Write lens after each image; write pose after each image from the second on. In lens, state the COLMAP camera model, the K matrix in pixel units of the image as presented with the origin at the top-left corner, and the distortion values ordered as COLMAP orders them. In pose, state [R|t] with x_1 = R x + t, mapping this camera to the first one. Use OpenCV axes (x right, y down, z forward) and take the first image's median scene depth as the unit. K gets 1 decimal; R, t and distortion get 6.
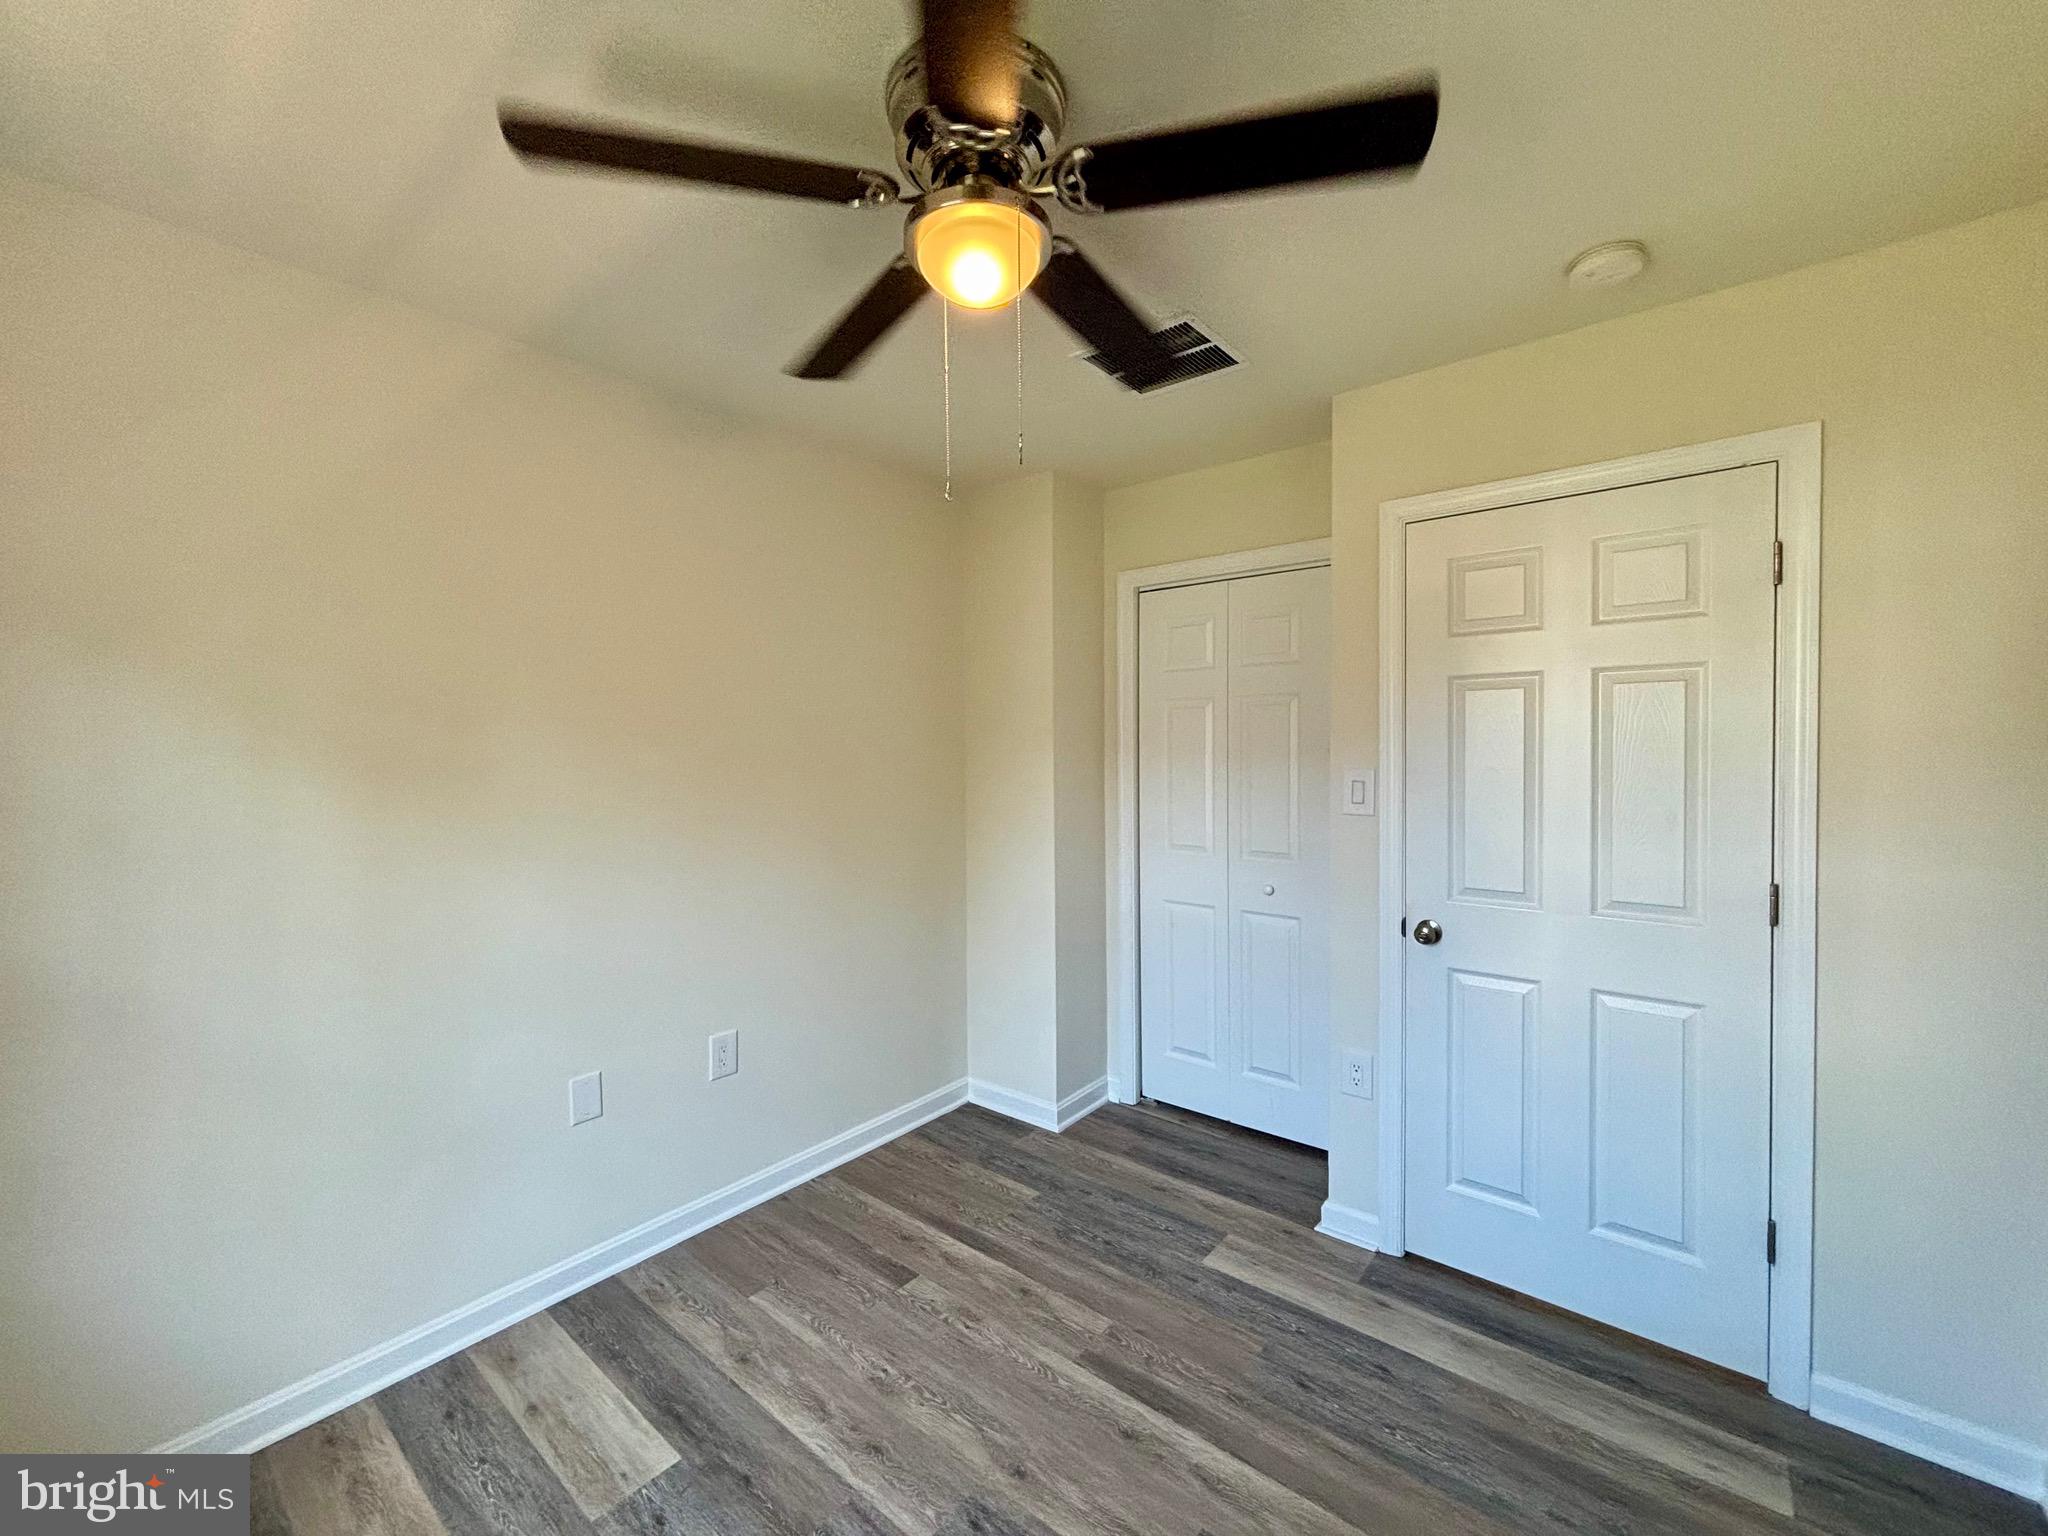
lens RADIAL K [[828.5, 0, 1023.6], [0, 828.5, 764.7], [0, 0, 1]] dist [-0.000011, 0.001992]
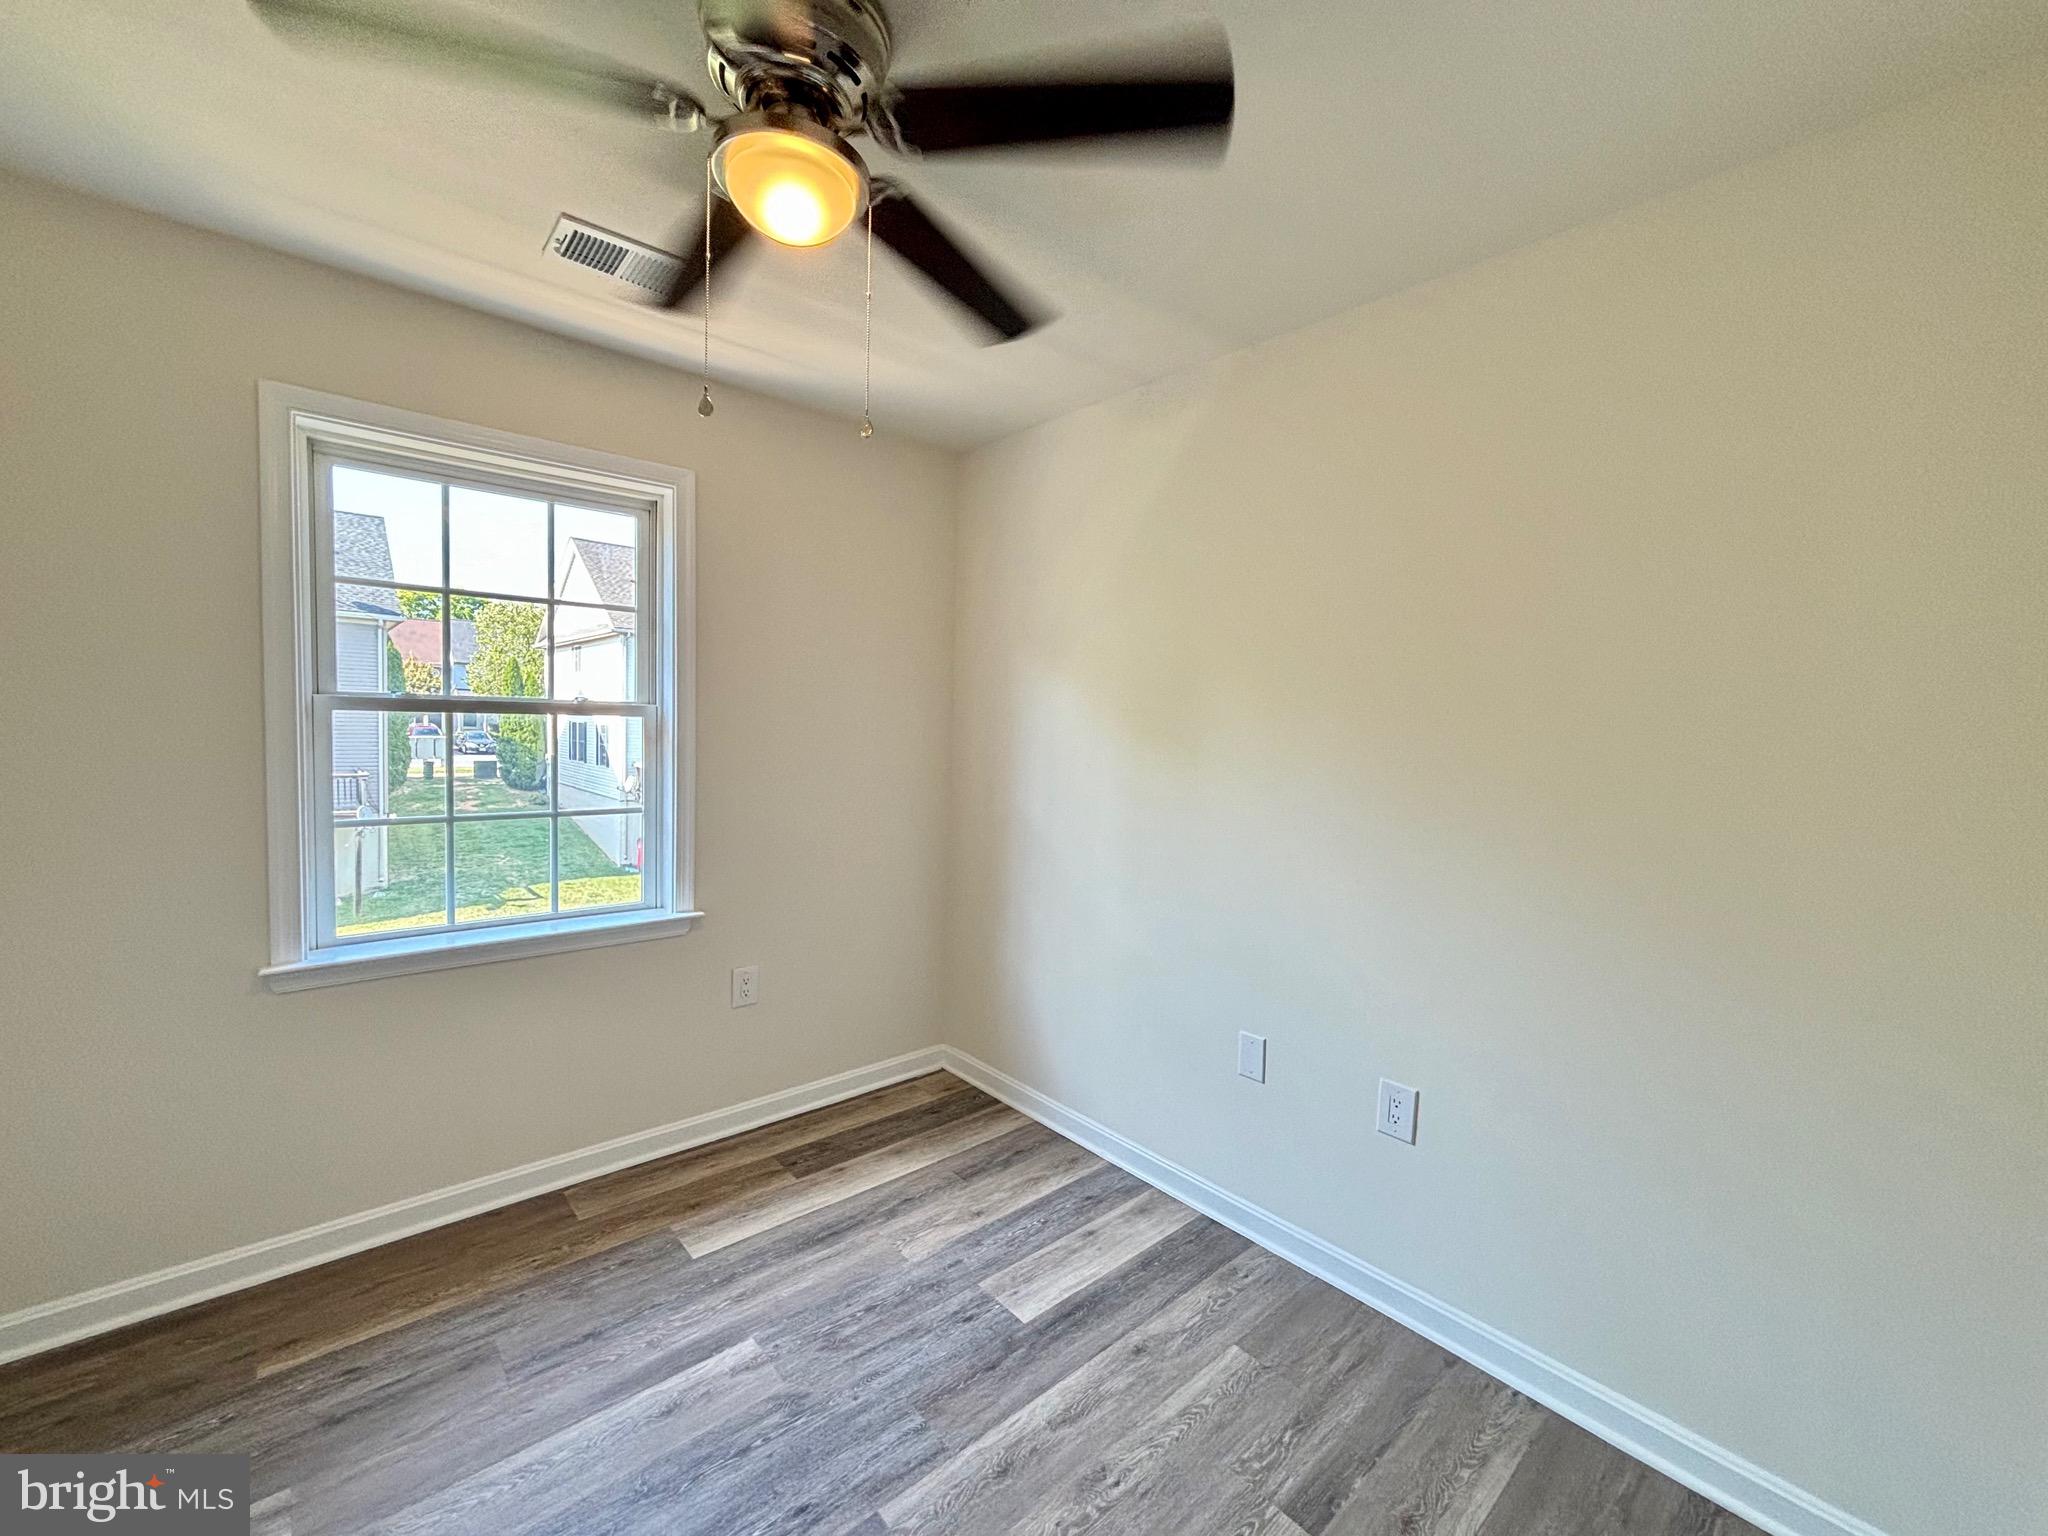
lens RADIAL K [[828.5, 0, 1030.9], [0, 828.5, 766.0], [0, 0, 1]] dist [-0.000011, 0.001992]
pose [[-0.163809, 0.050853, -0.985180, 0.617292], [-0.041342, 0.997439, 0.058360, -0.019668], [0.985625, 0.050289, -0.161287, 1.013593]]
